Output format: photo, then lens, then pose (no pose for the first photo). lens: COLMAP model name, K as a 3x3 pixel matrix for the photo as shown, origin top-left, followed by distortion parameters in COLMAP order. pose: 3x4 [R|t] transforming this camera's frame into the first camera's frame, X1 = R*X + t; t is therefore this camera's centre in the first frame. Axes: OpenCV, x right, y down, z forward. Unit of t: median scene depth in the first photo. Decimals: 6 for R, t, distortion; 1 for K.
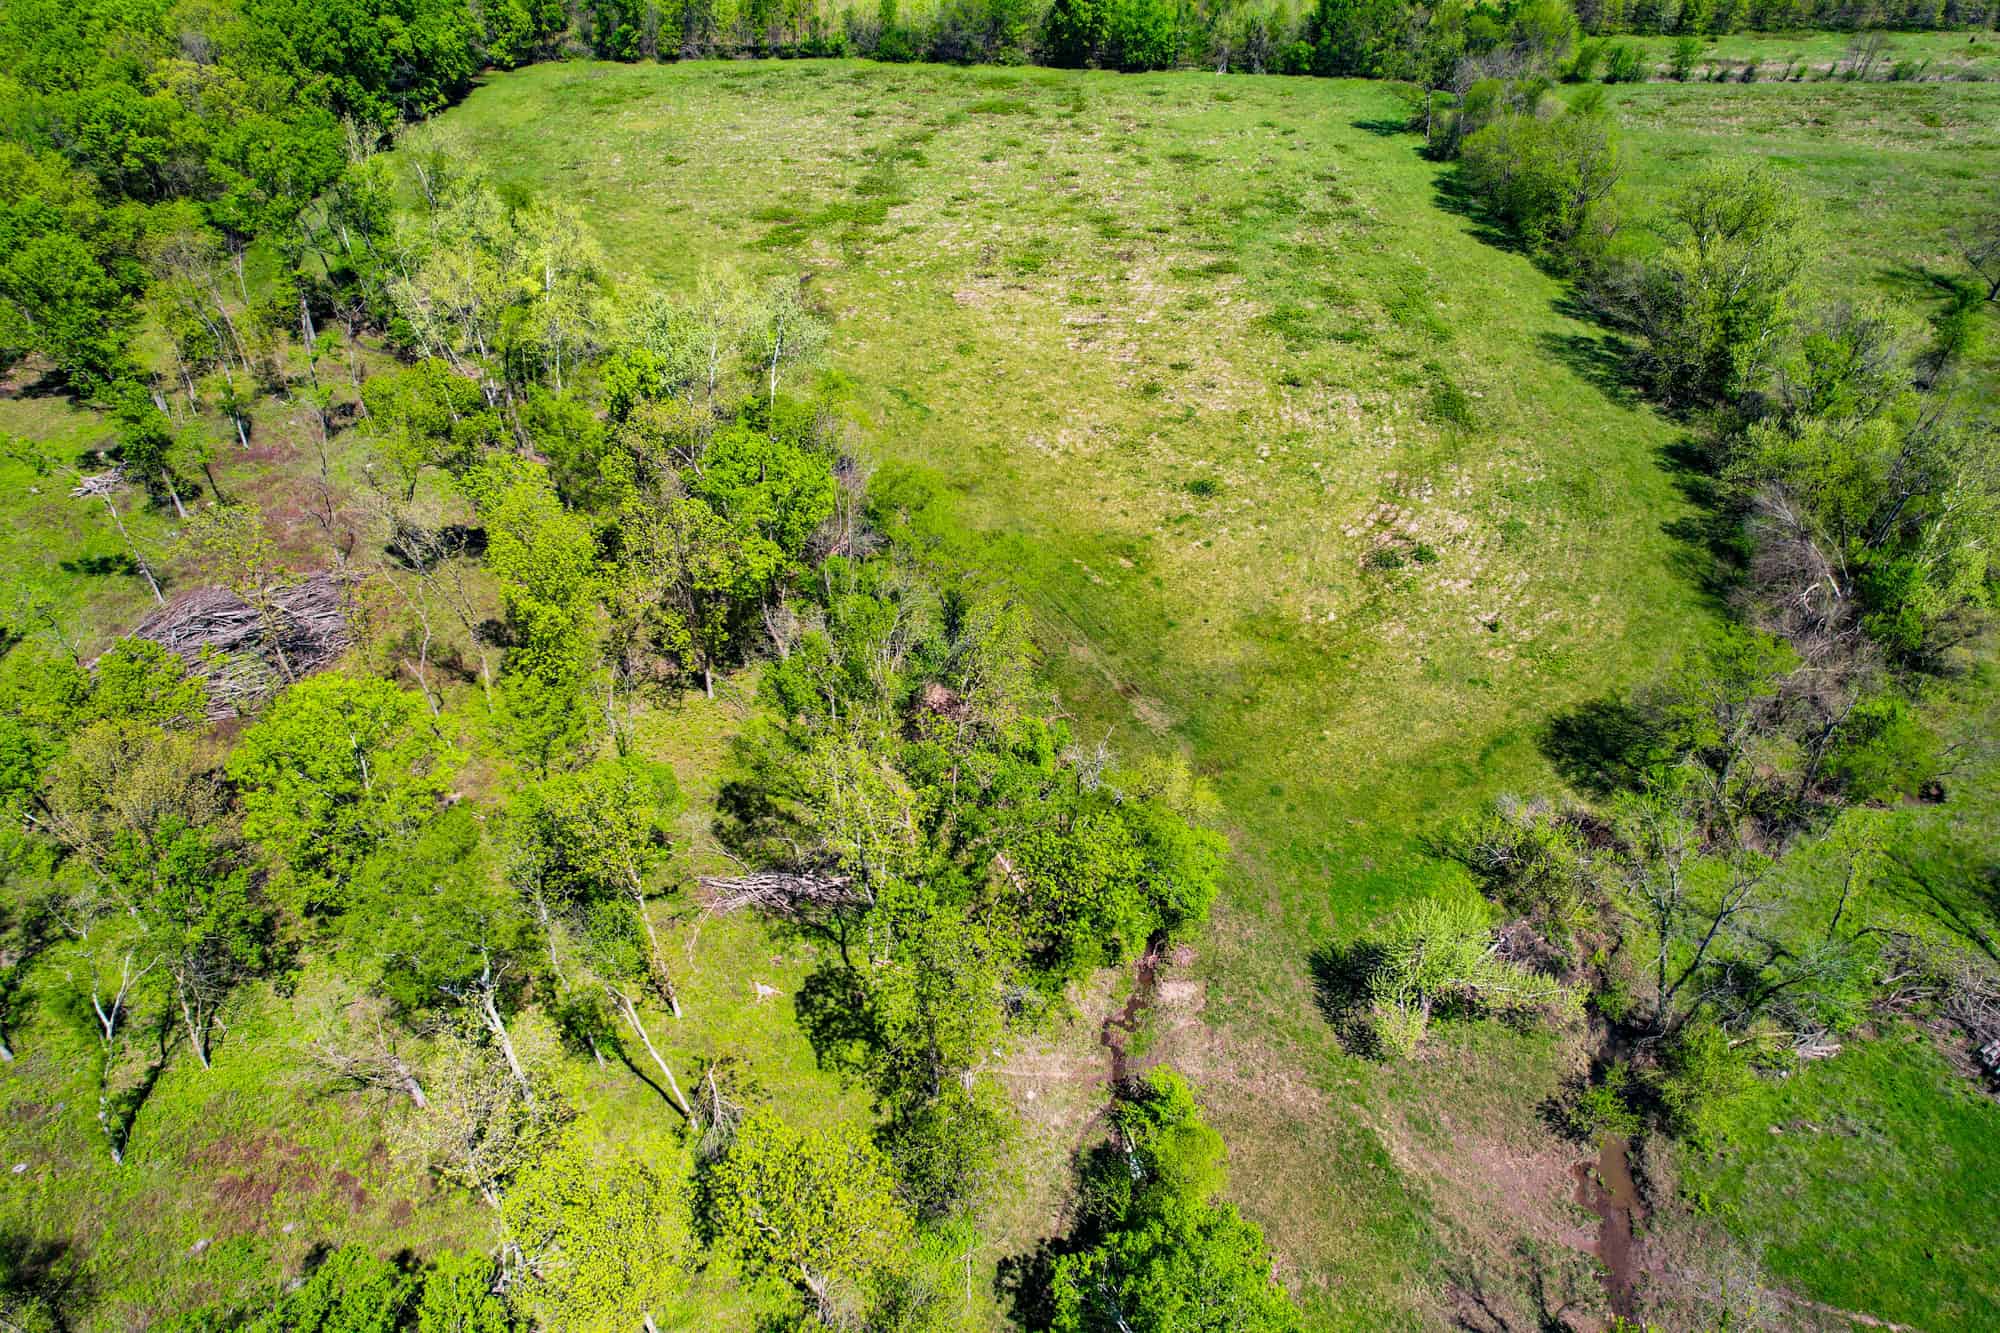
lens RADIAL K [[1271.1, 0, 1000.0], [0, 1271.1, 666.5], [0, 0, 1]] dist [-0.004979, -0.001362]
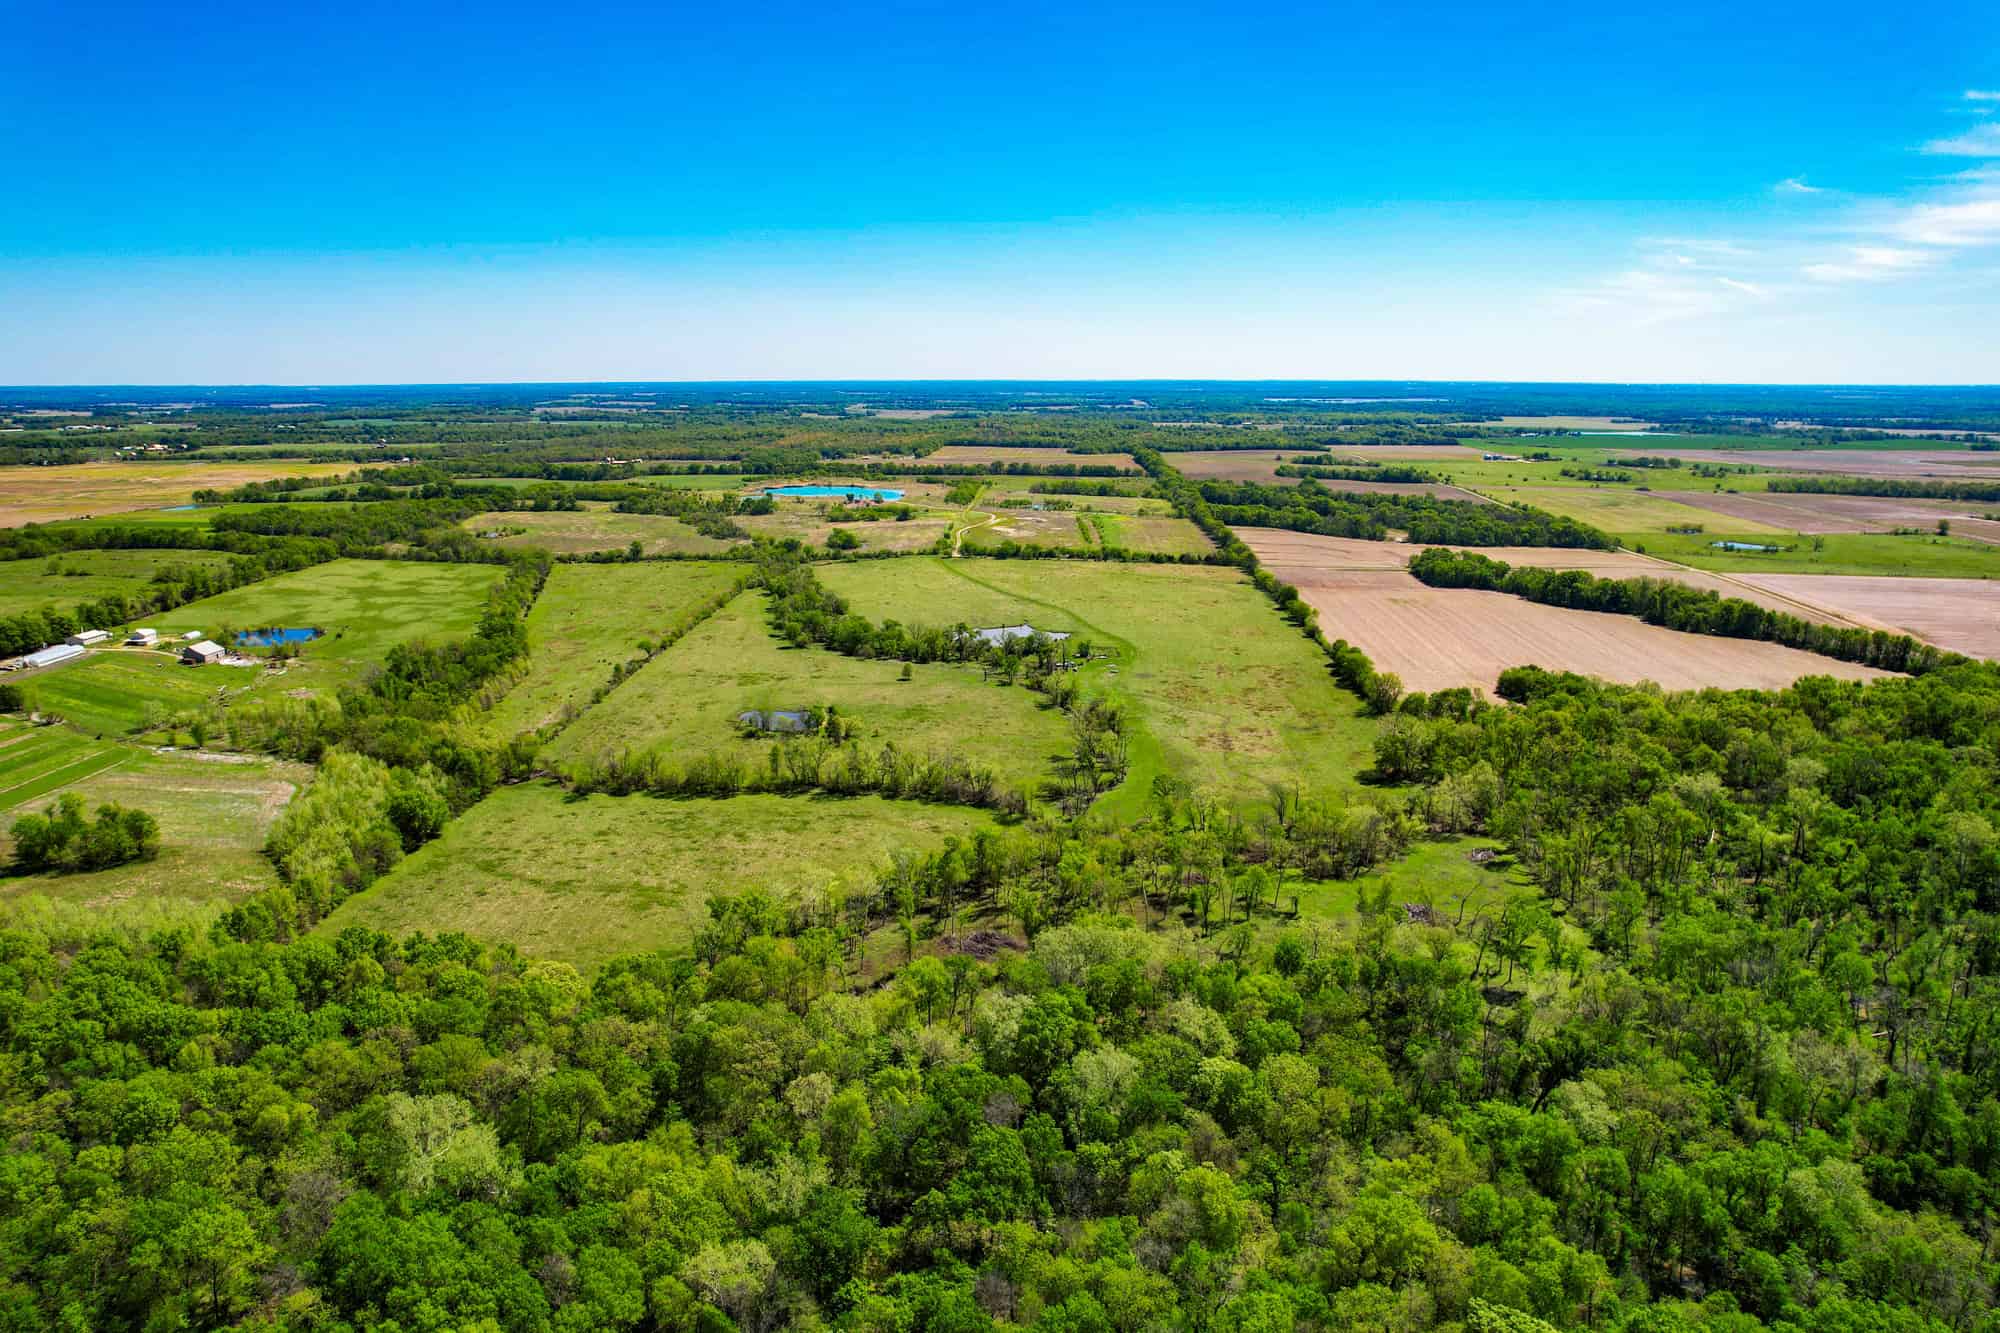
lens RADIAL K [[1271.1, 0, 1000.0], [0, 1271.1, 666.5], [0, 0, 1]] dist [-0.004979, -0.001362]
pose [[0.005025, -0.256387, 0.966561, -2.794514], [0.617674, 0.760936, 0.198633, -0.938383], [-0.786418, 0.596022, 0.162187, -0.085628]]
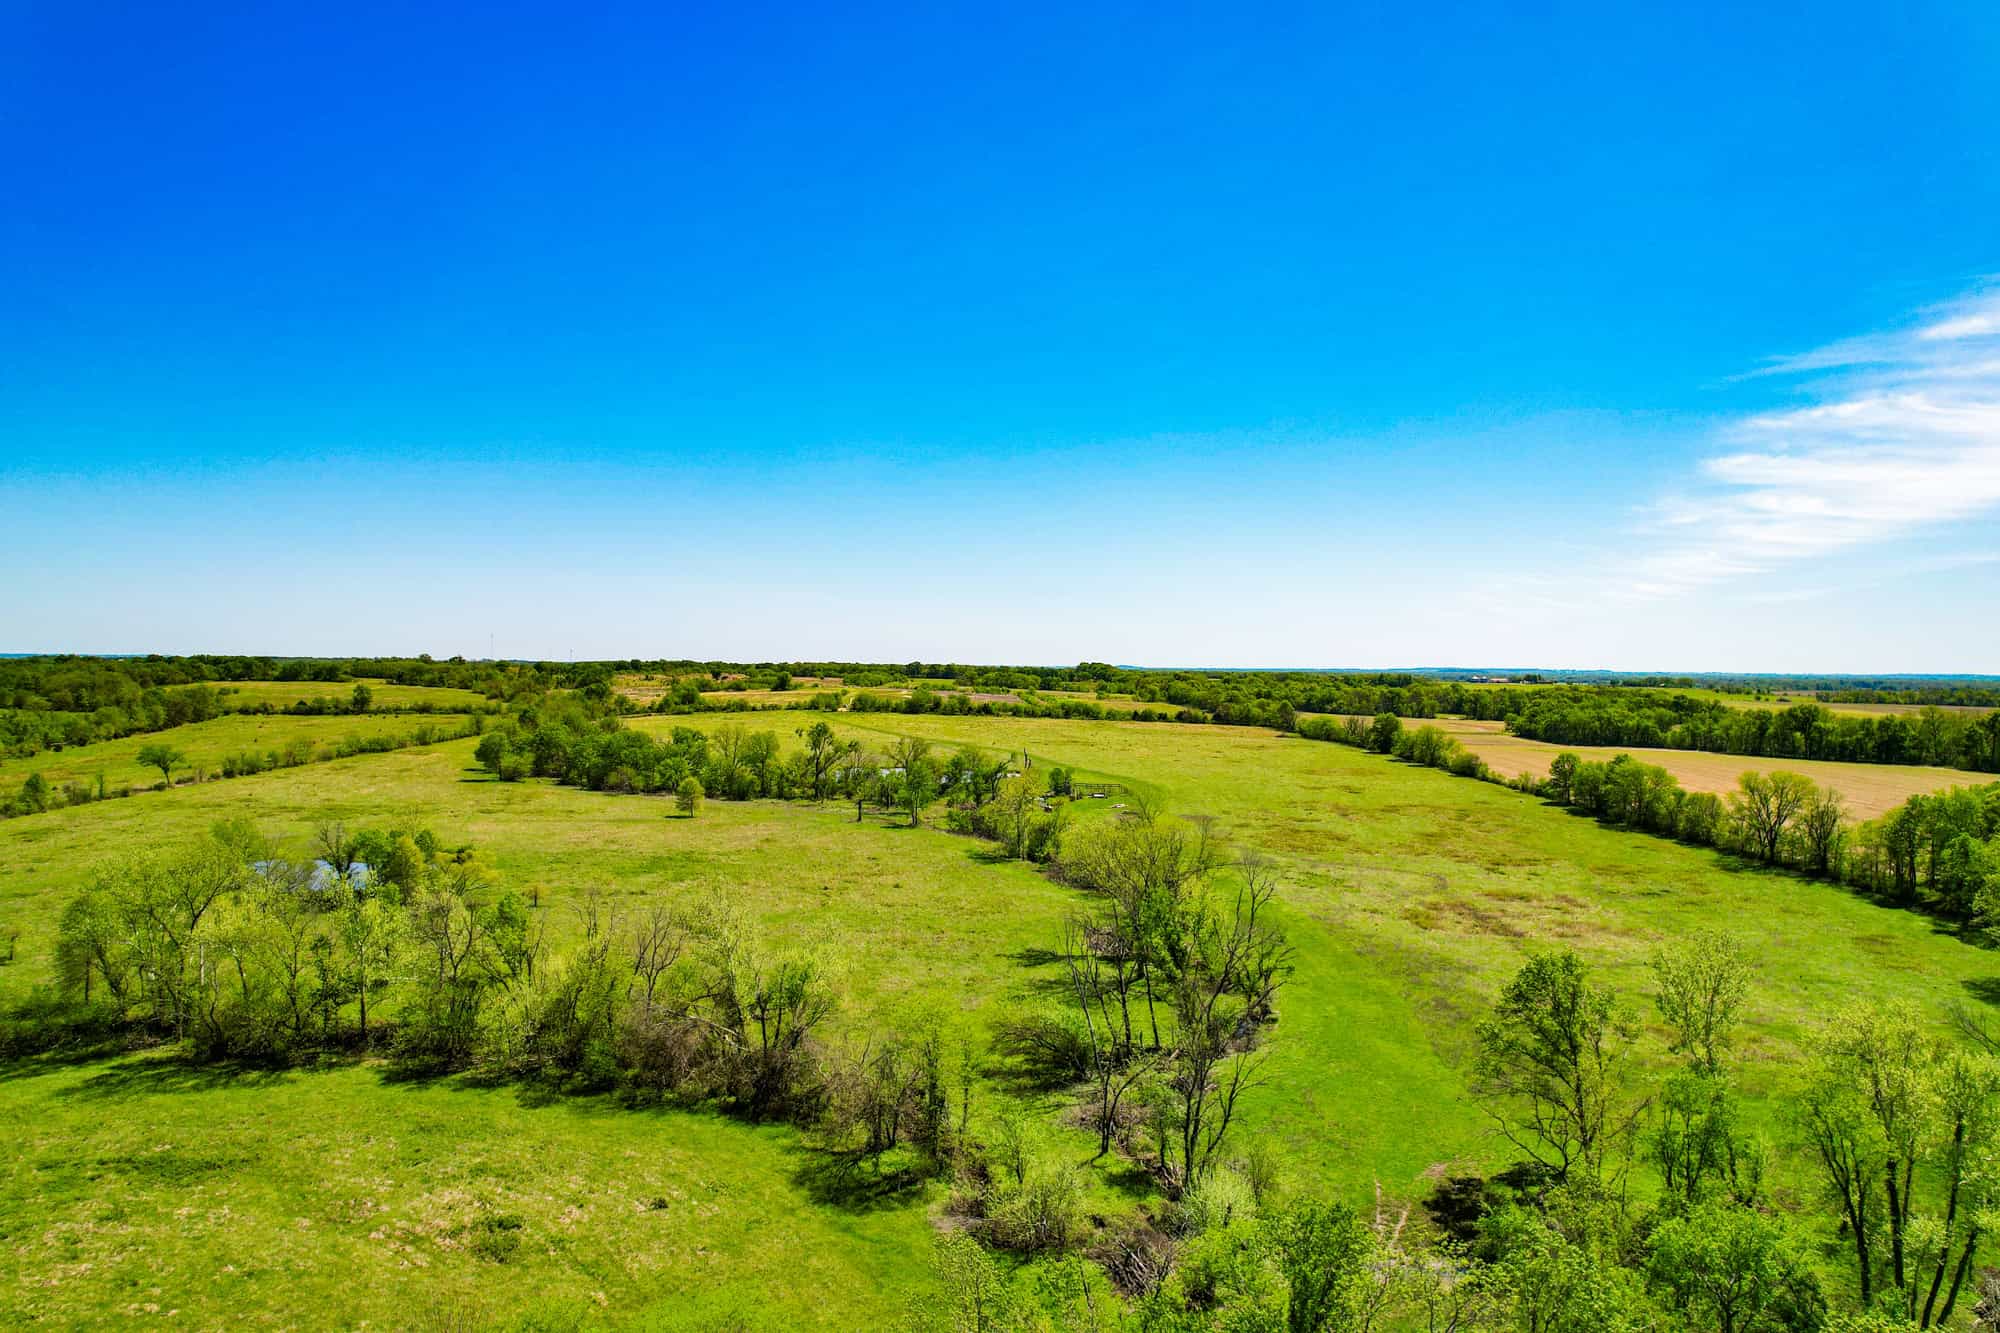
lens RADIAL K [[1275.4, 0, 1018.0], [0, 1275.4, 672.3], [0, 0, 1]] dist [-0.092726, 0.094603]
pose [[-0.067884, -0.045904, 0.996637, -0.392614], [0.600612, 0.795769, 0.077562, -0.193260], [-0.796653, 0.603857, -0.026449, 0.448107]]
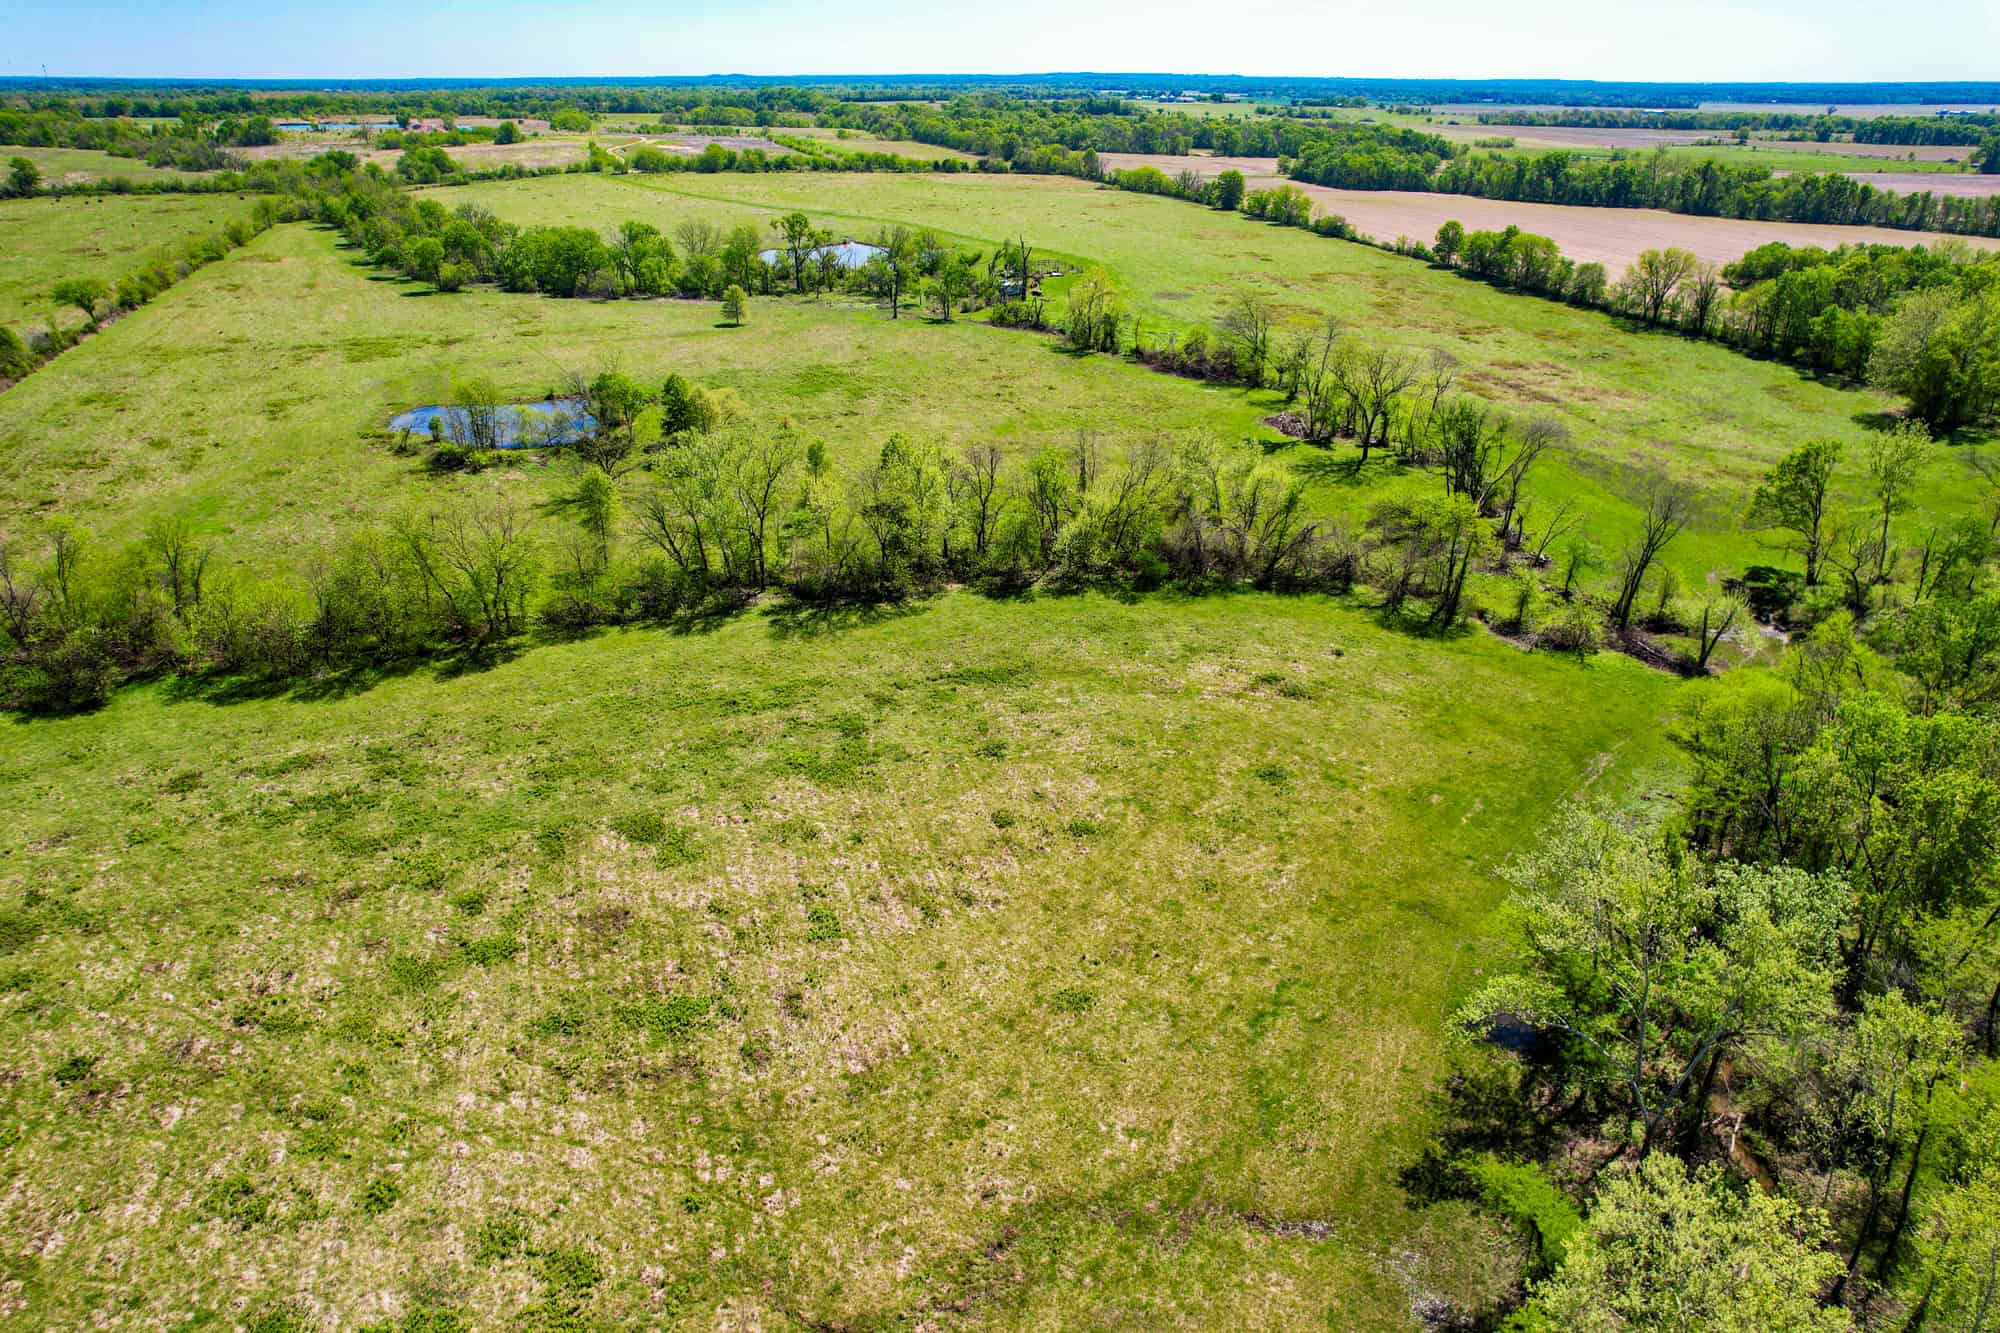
lens RADIAL K [[1275.4, 0, 1018.0], [0, 1275.4, 672.3], [0, 0, 1]] dist [-0.092726, 0.094603]
pose [[-0.344265, -0.439789, 0.829498, -0.495606], [0.563067, 0.610272, 0.557247, -0.755438], [-0.751290, 0.658904, 0.037536, 0.936663]]
